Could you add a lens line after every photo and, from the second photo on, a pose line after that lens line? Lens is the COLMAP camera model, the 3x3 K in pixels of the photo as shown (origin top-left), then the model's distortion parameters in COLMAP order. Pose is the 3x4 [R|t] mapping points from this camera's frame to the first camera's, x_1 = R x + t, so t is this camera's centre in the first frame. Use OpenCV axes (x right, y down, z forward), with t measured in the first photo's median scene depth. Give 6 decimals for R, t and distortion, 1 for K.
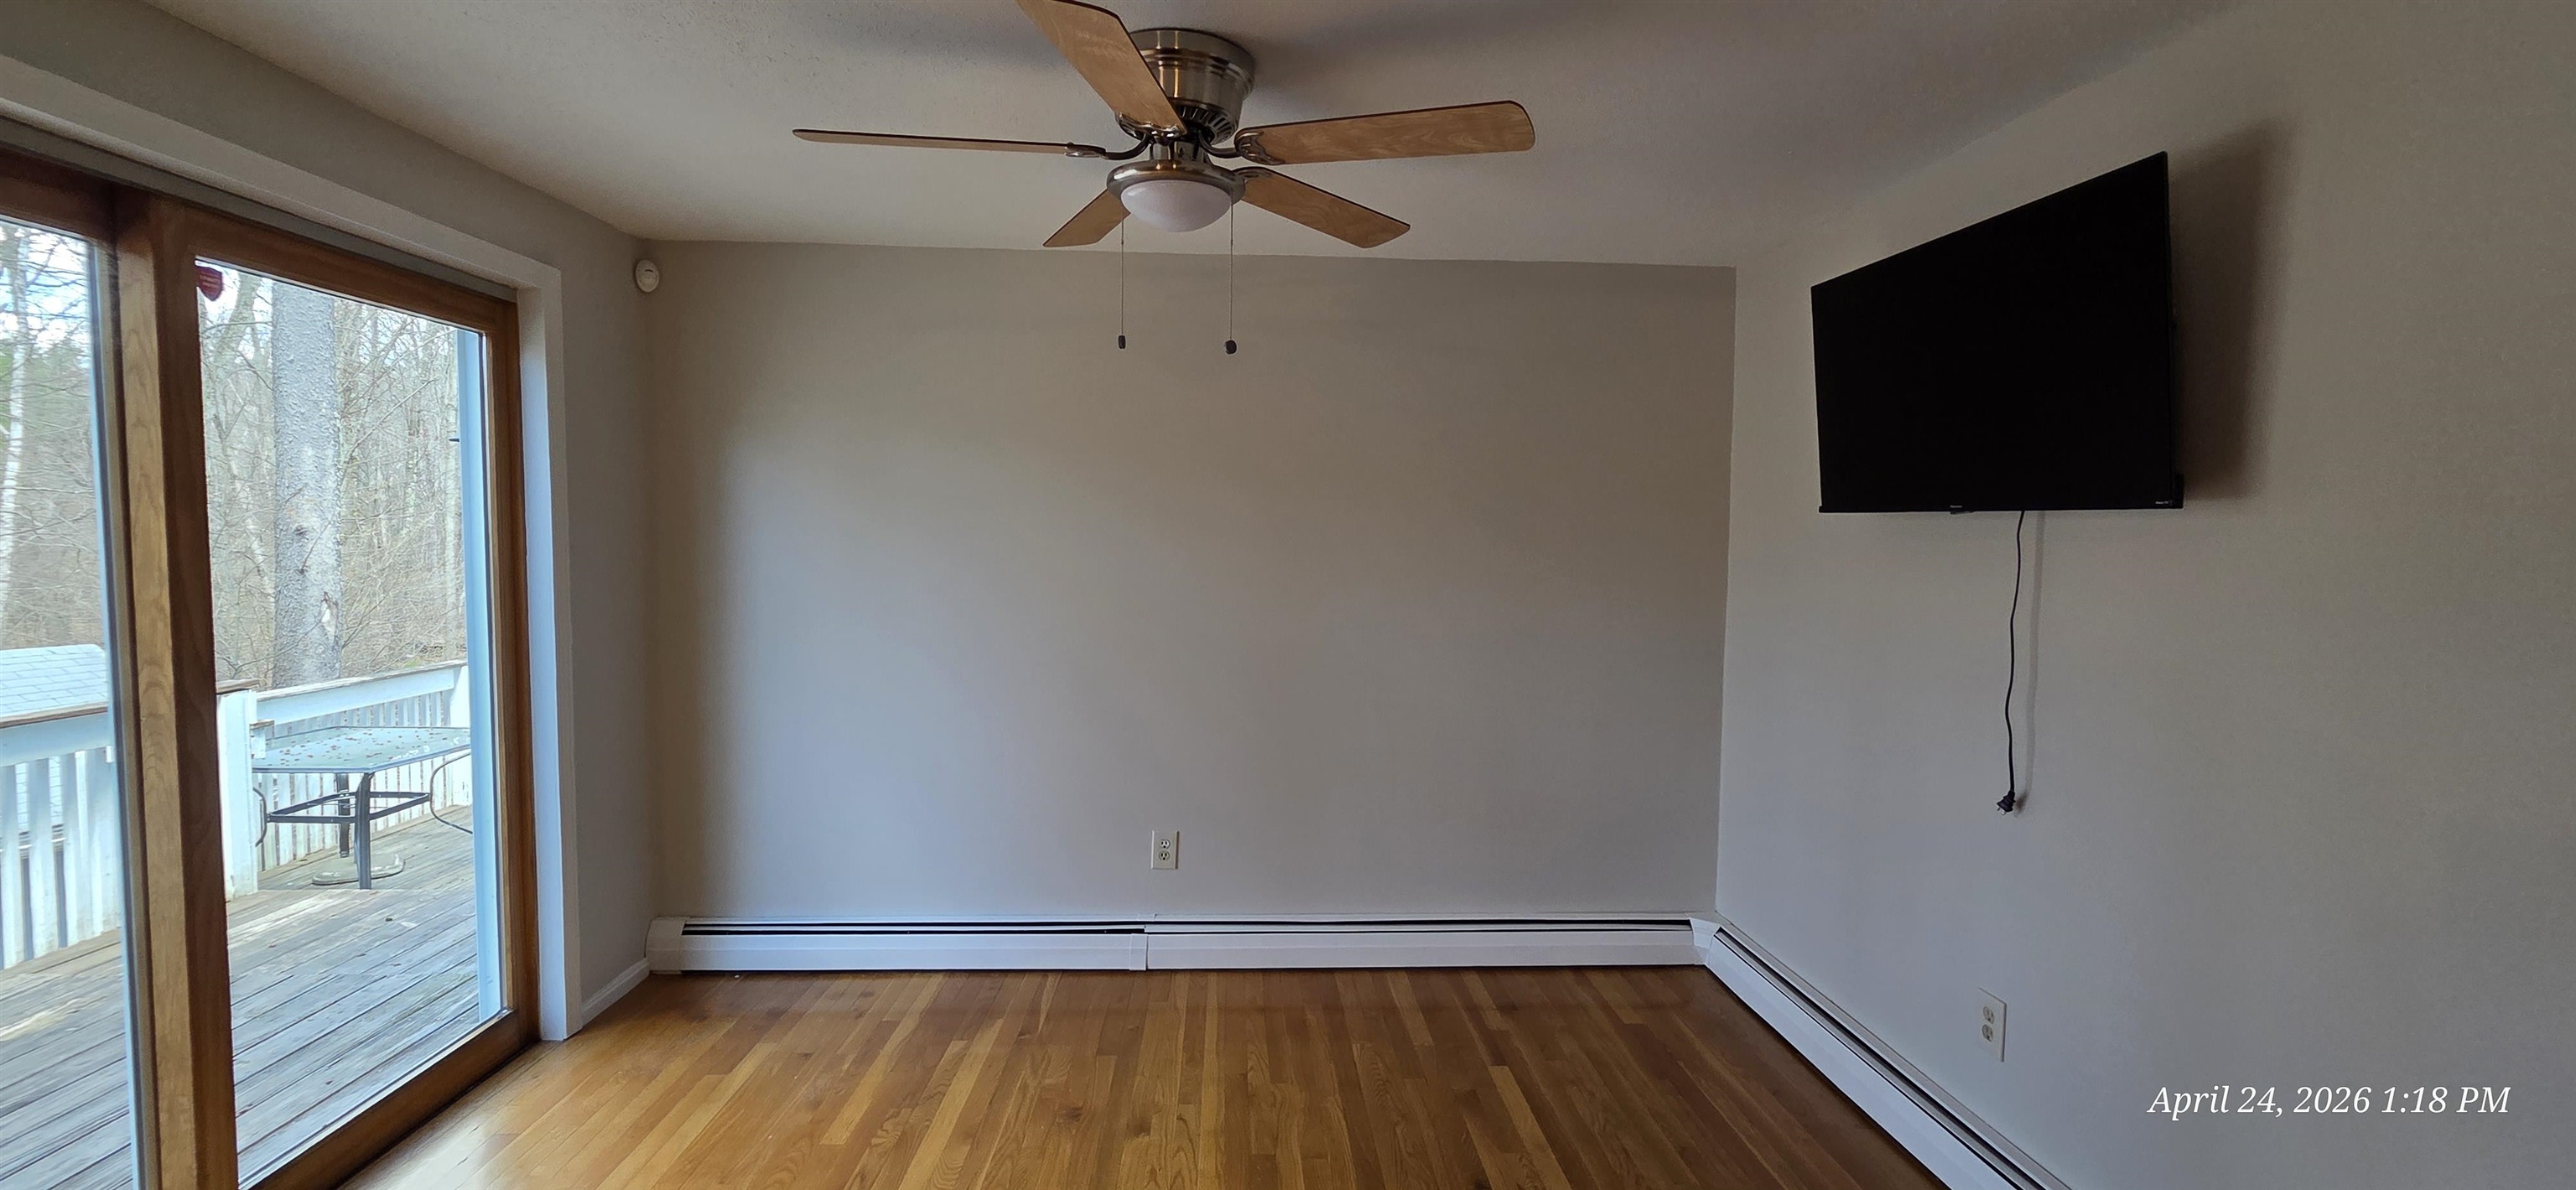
lens RADIAL K [[1047.7, 0, 1281.4], [0, 1047.7, 589.7], [0, 0, 1]] dist [0.000131, 0.000030]
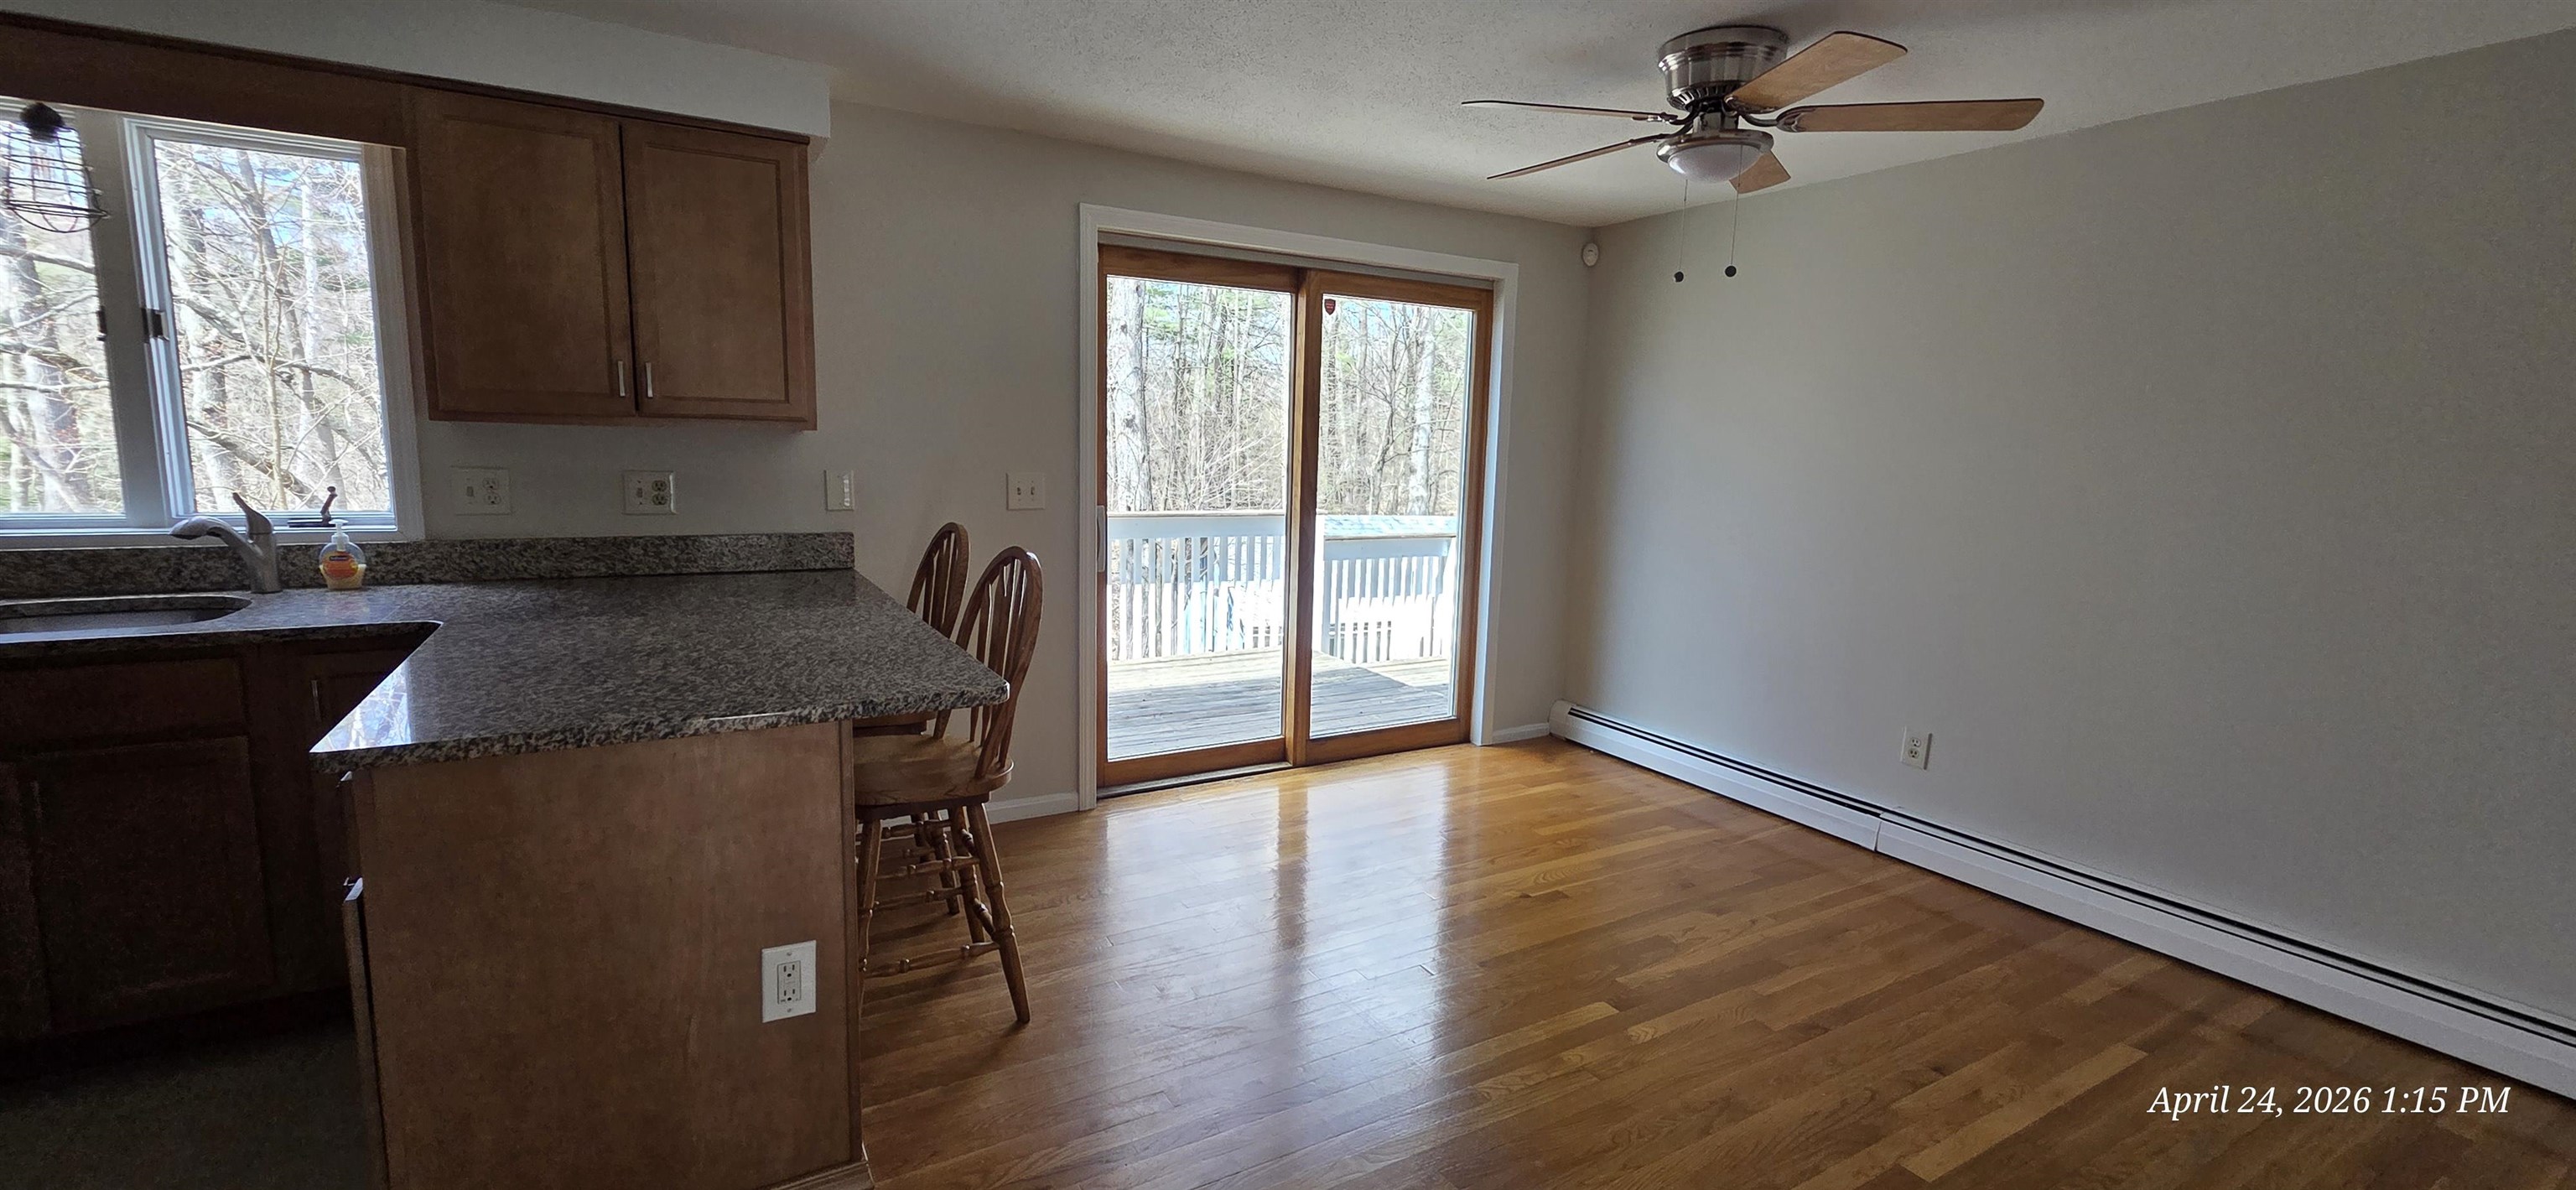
lens RADIAL K [[1047.7, 0, 1281.4], [0, 1047.7, 589.7], [0, 0, 1]] dist [0.000131, 0.000030]
pose [[0.457900, 0.131382, -0.879242, 0.586066], [-0.075049, 0.991202, 0.109027, 0.033955], [0.885830, 0.016063, 0.463732, -0.036735]]
